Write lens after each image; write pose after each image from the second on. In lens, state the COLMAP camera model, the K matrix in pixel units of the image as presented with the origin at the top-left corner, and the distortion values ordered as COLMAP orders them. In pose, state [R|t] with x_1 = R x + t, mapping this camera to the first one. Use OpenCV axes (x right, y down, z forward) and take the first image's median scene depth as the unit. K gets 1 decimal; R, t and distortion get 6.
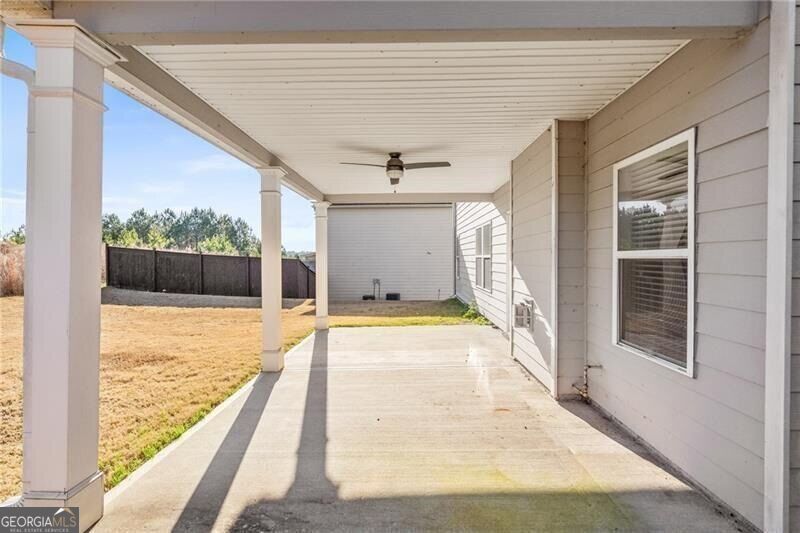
lens RADIAL K [[382.3, 0, 404.0], [0, 382.3, 266.1], [0, 0, 1]] dist [-0.000166, 0.000133]
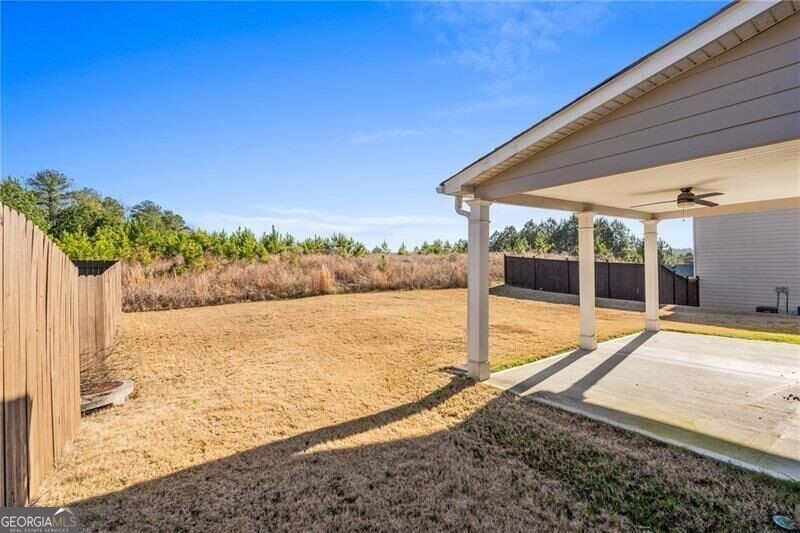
lens RADIAL K [[382.3, 0, 404.0], [0, 382.3, 266.1], [0, 0, 1]] dist [-0.000166, 0.000133]
pose [[0.597894, 0.001801, -0.801573, 0.097597], [-0.000282, 0.999998, 0.002037, -0.011479], [0.801575, -0.000991, 0.597893, -0.105240]]
